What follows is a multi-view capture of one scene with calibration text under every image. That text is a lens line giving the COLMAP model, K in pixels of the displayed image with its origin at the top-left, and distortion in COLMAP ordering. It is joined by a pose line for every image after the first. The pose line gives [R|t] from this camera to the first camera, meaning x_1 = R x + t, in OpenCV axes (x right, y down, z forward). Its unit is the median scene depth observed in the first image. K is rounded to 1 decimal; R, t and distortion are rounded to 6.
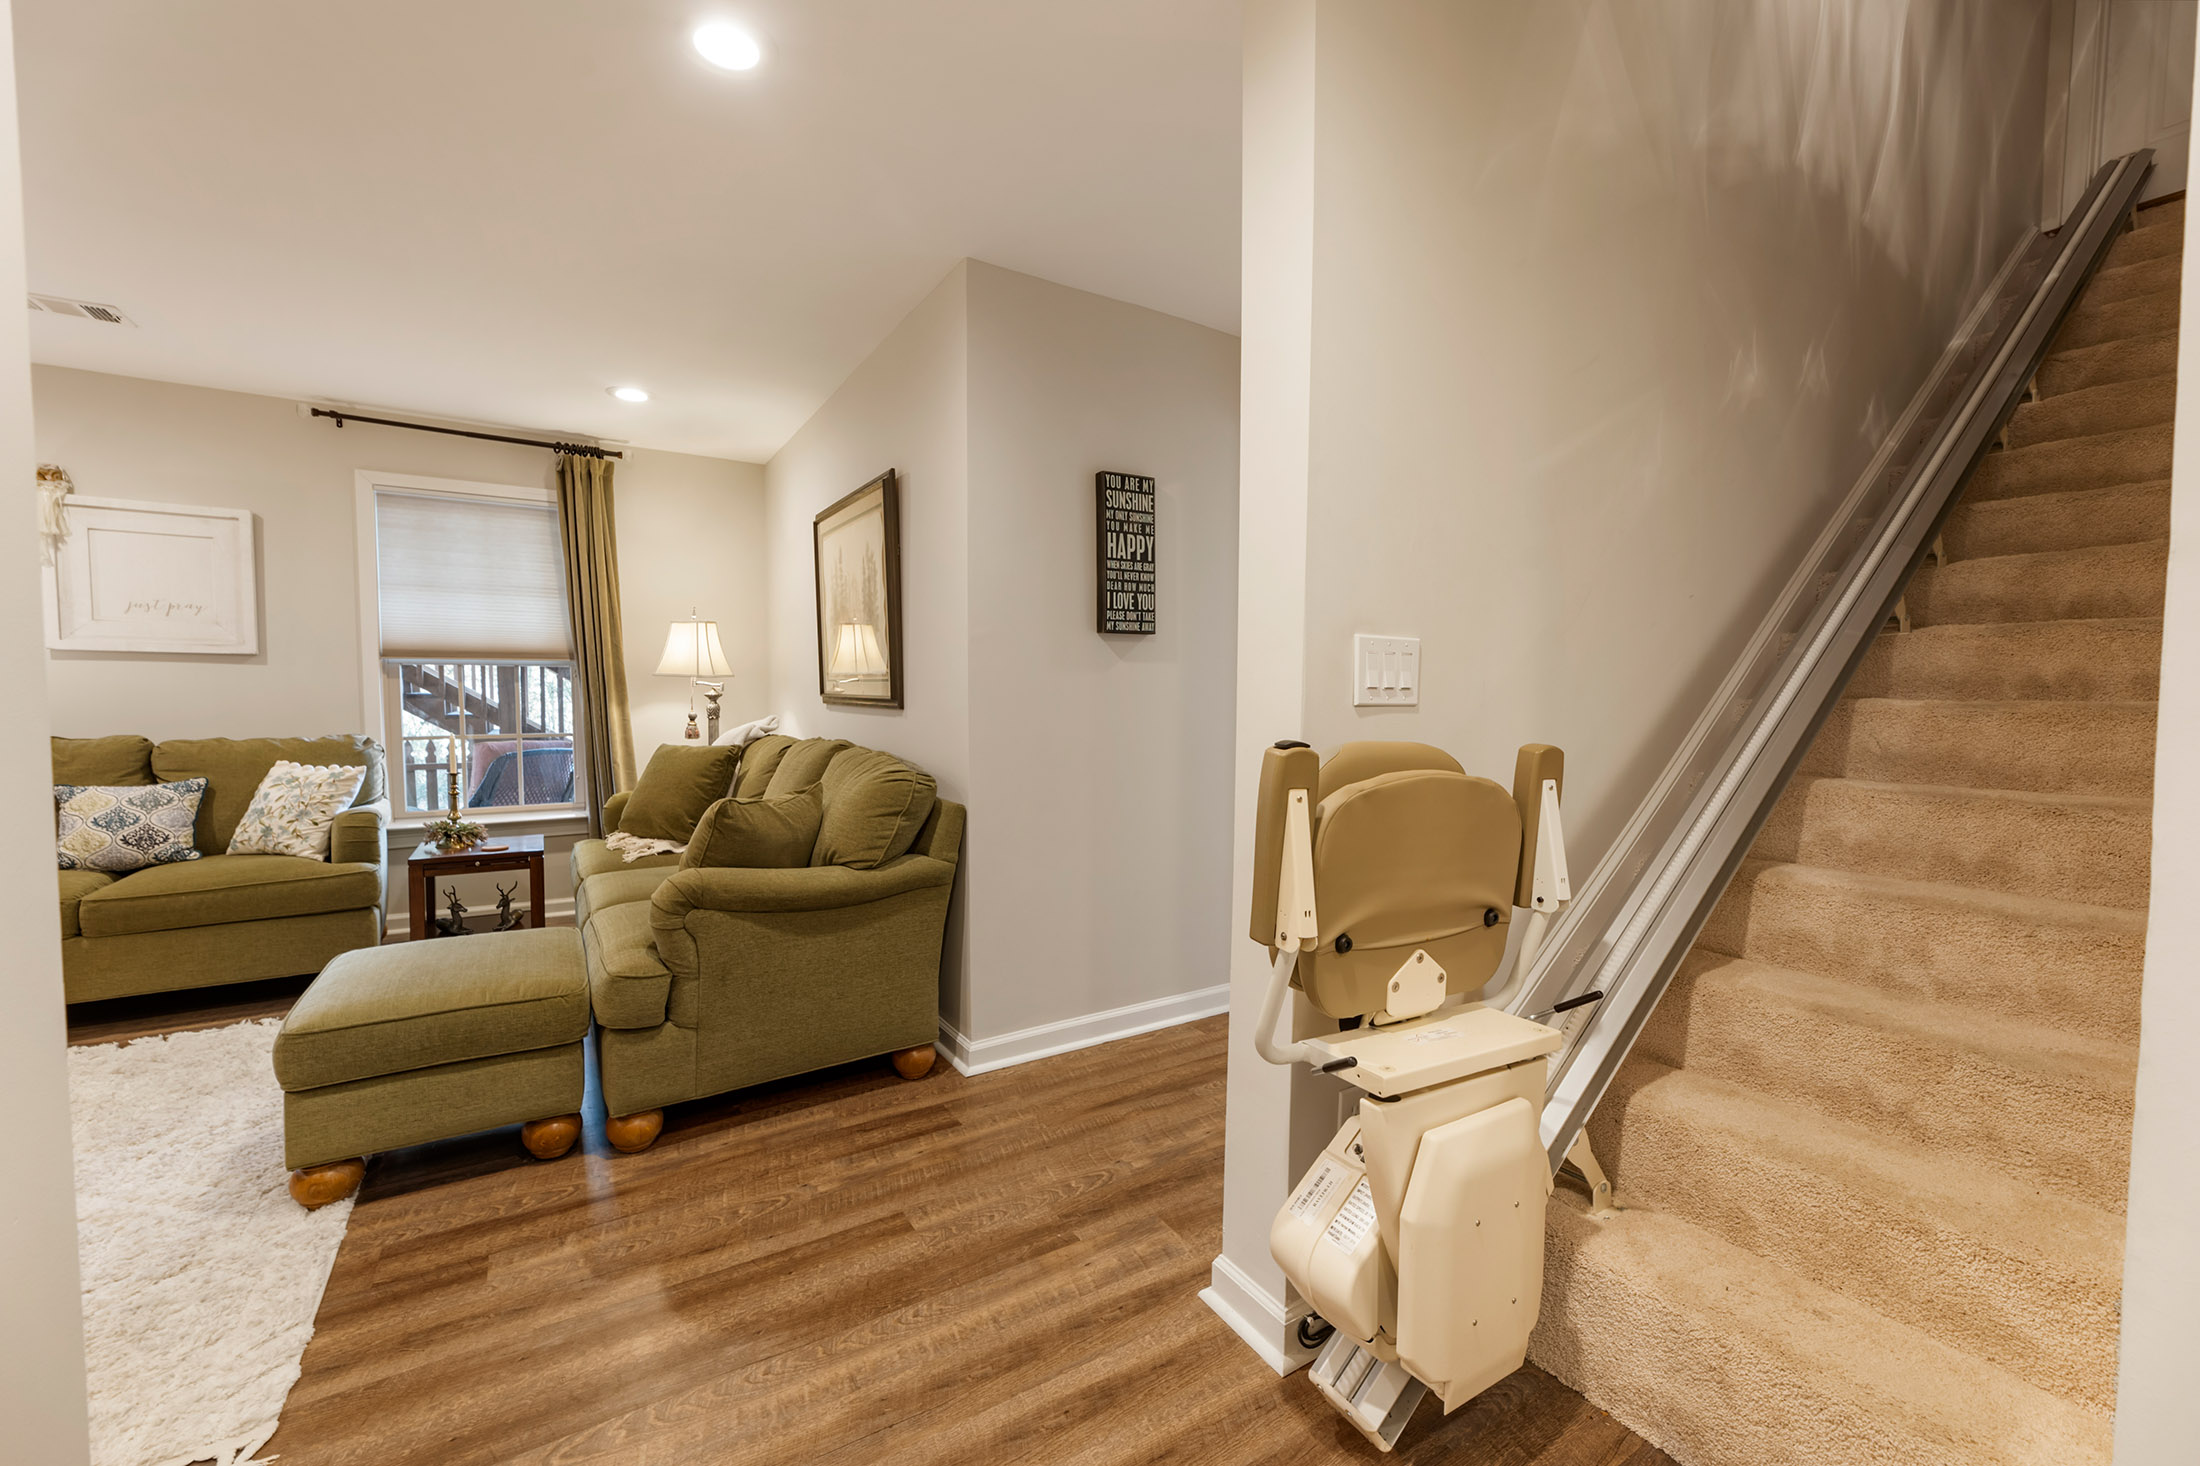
lens RADIAL K [[894.7, 0, 1093.1], [0, 894.7, 733.8], [0, 0, 1]] dist [0.001160, 0.000032]
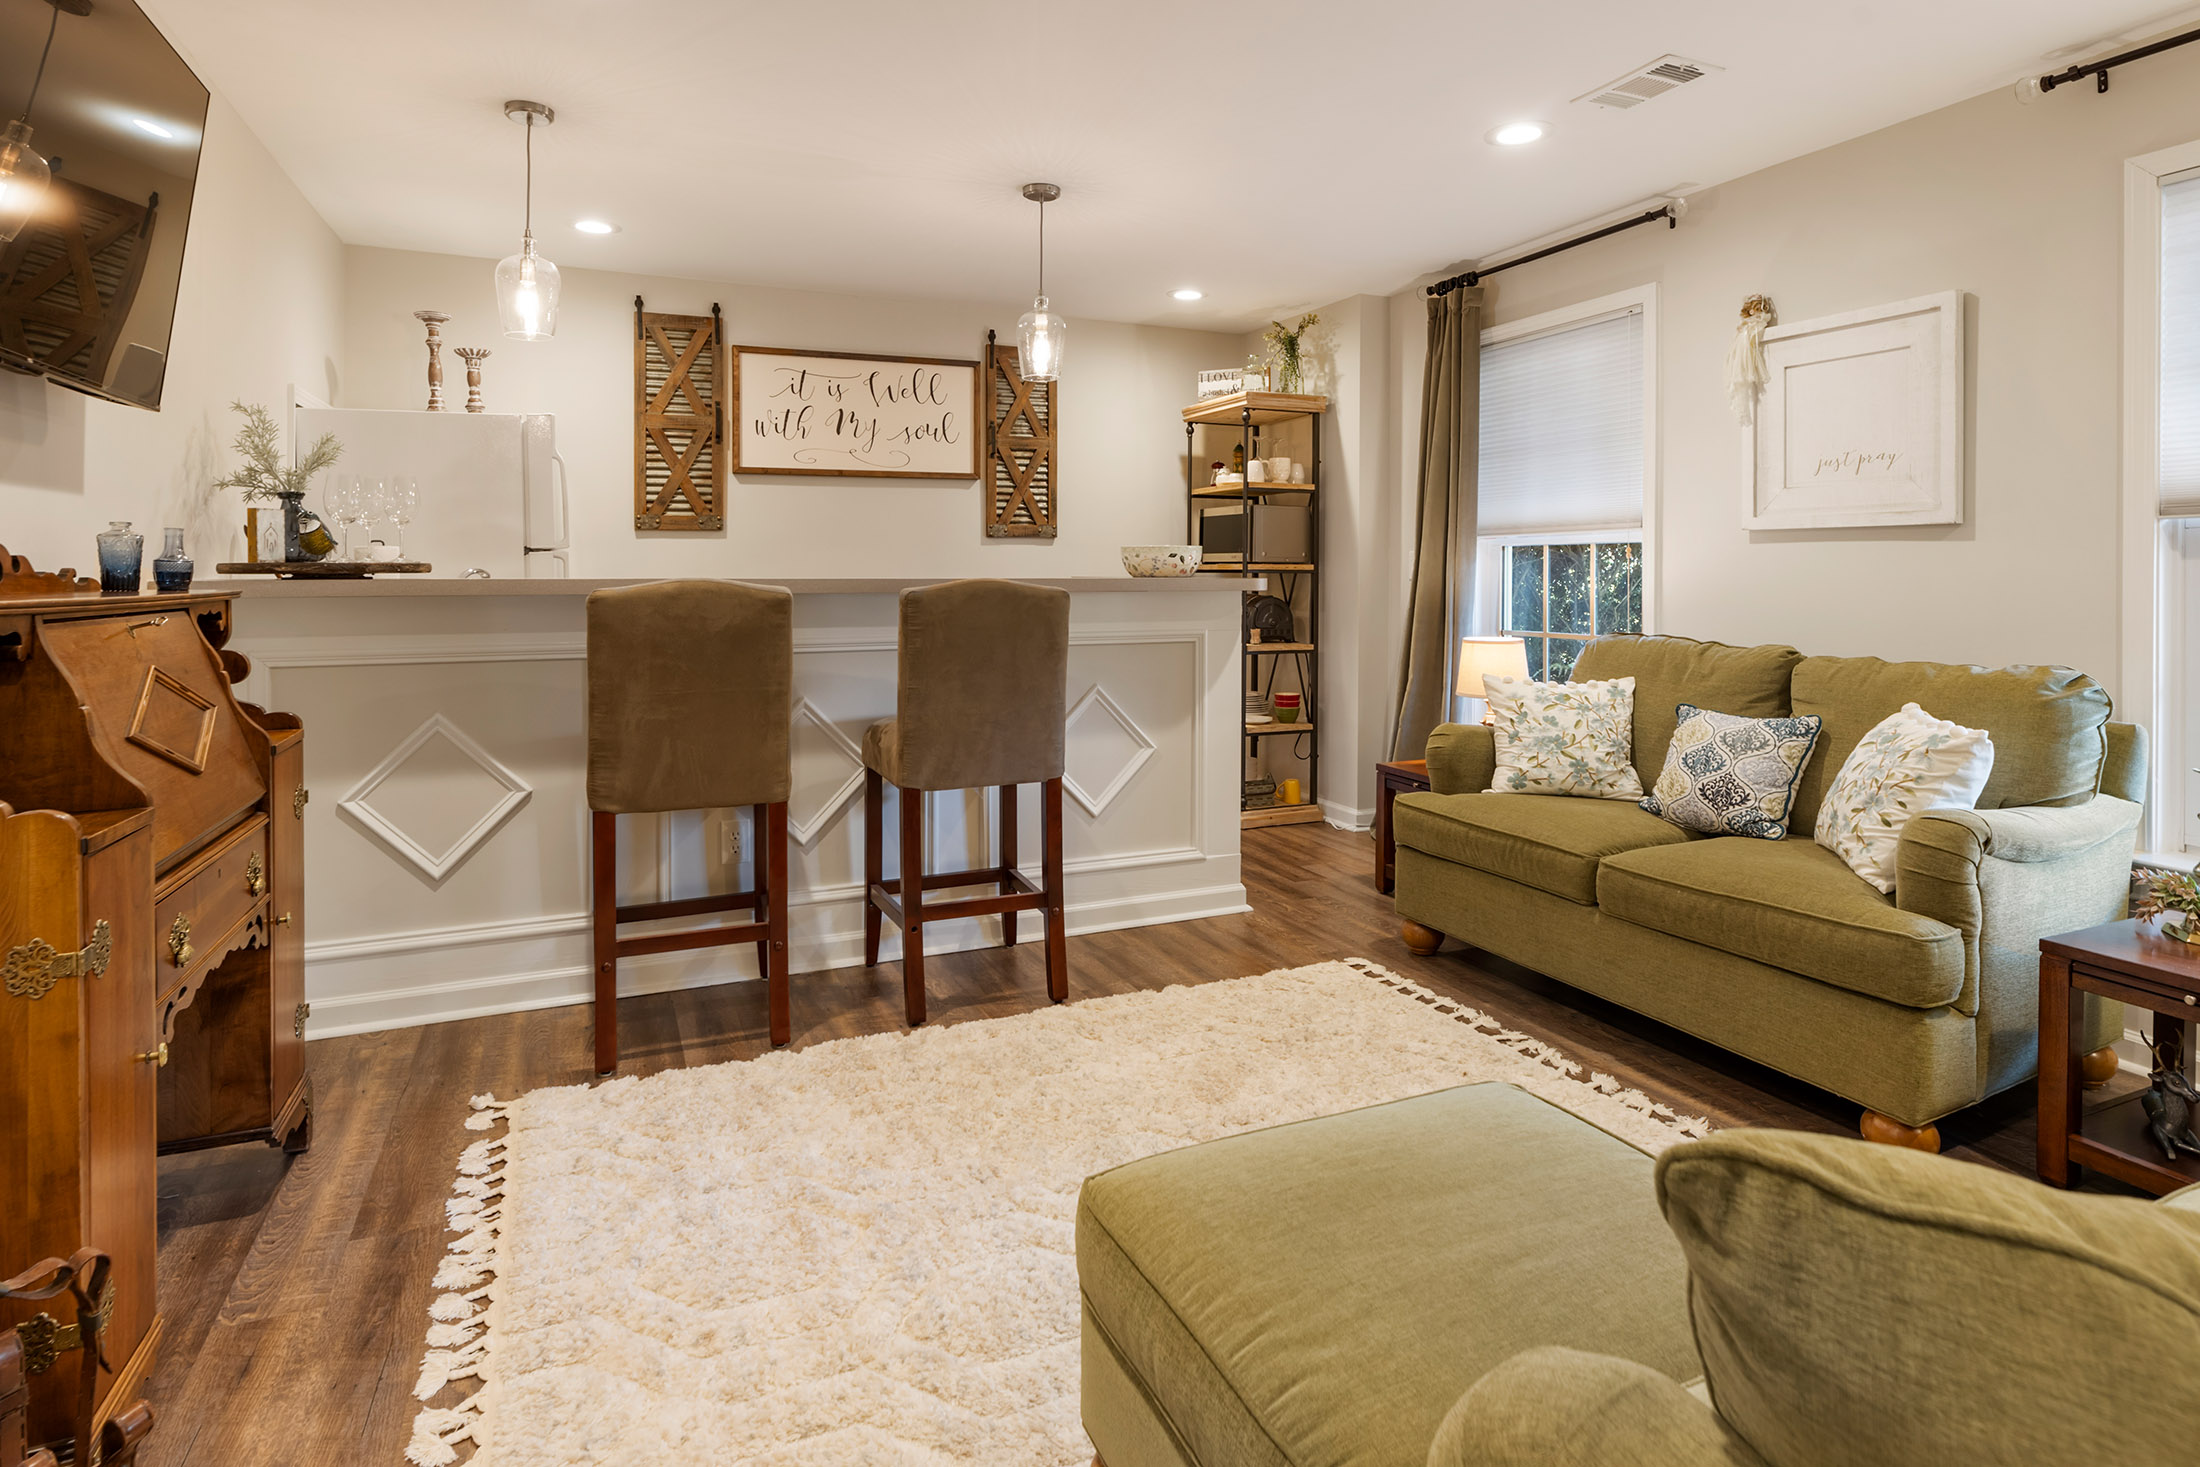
lens RADIAL K [[1145.5, 0, 1097.7], [0, 1145.5, 576.6], [0, 0, 1]] dist [-0.000882, -0.000060]
pose [[-0.144551, -0.004580, -0.989487, -0.092420], [-0.046689, 0.998907, 0.002197, -0.030519], [0.988395, 0.046516, -0.144607, 0.603945]]
